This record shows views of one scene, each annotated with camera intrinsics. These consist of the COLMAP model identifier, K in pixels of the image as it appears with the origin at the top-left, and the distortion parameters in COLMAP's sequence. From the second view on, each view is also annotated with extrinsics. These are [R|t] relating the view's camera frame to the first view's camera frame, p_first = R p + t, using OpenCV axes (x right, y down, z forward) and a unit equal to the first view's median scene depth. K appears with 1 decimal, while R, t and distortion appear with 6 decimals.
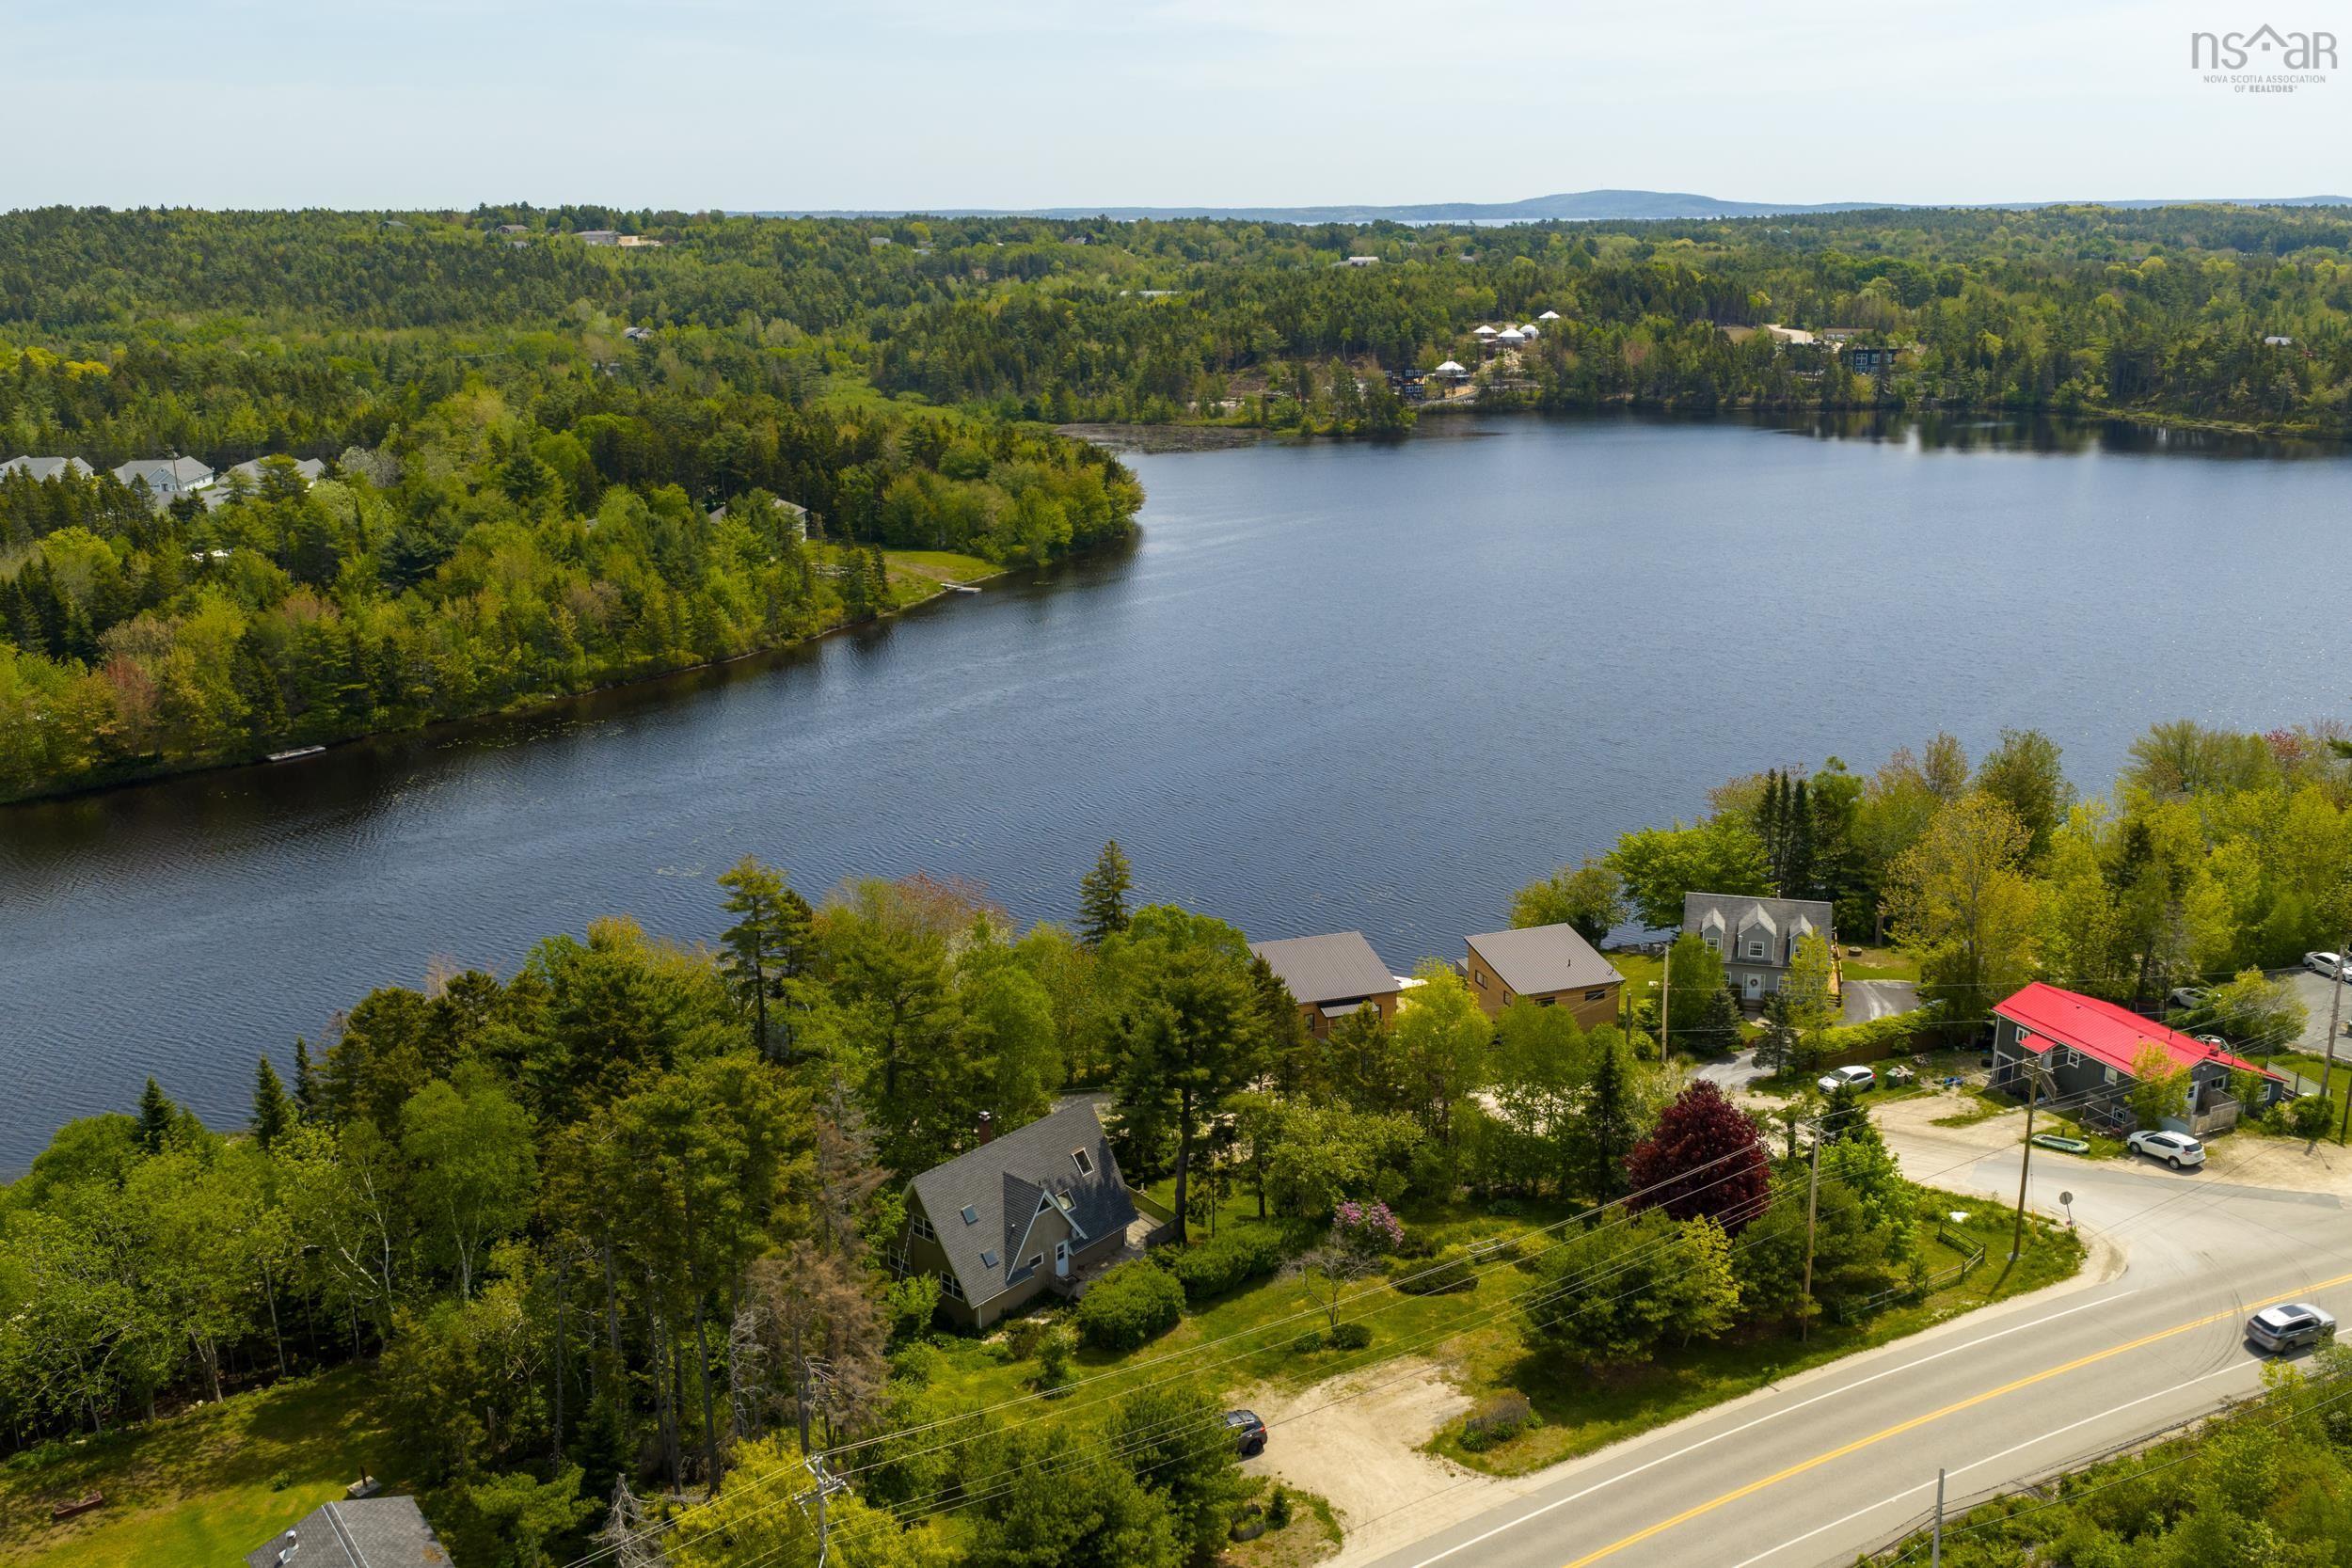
lens RADIAL K [[1978.6, 0, 1166.9], [0, 1978.6, 781.4], [0, 0, 1]] dist [0.027757, -0.038411]
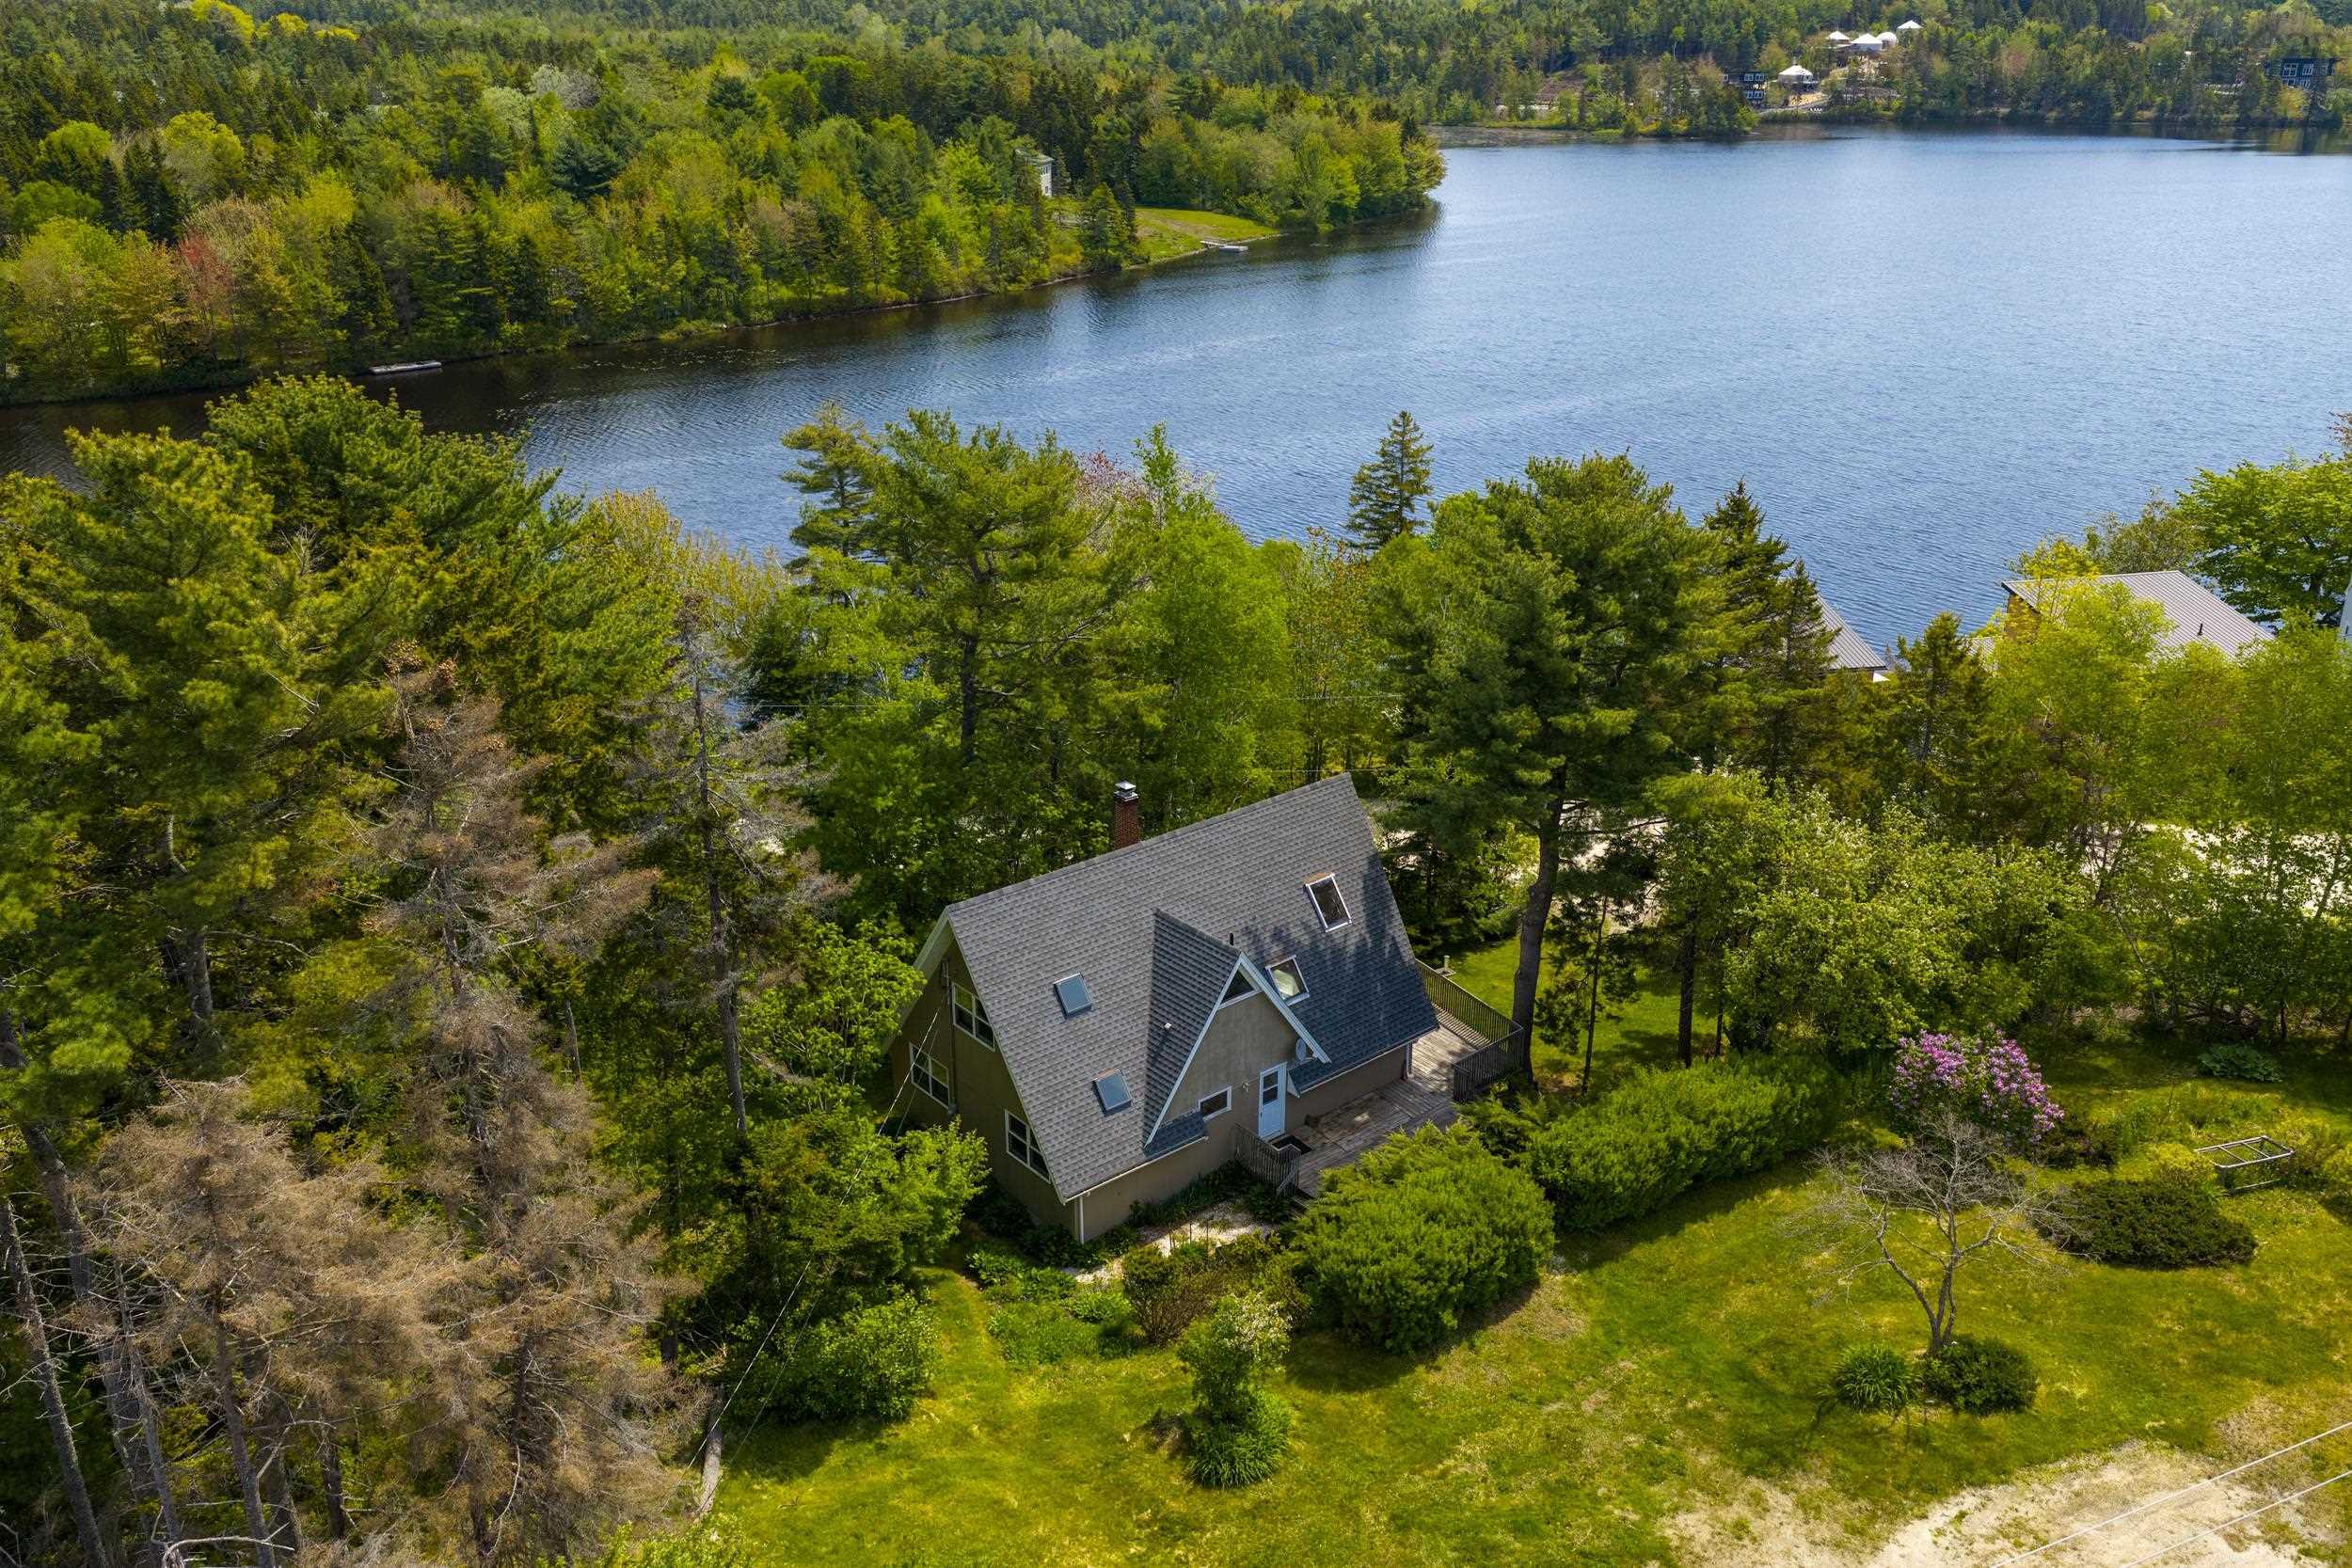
lens RADIAL K [[1978.6, 0, 1174.7], [0, 1978.6, 792.0], [0, 0, 1]] dist [0.027757, -0.038411]
pose [[0.990364, 0.061656, -0.124007, -0.008817], [-0.045915, 0.990966, 0.126010, 0.043801], [0.130656, -0.119102, 0.984248, 0.215672]]
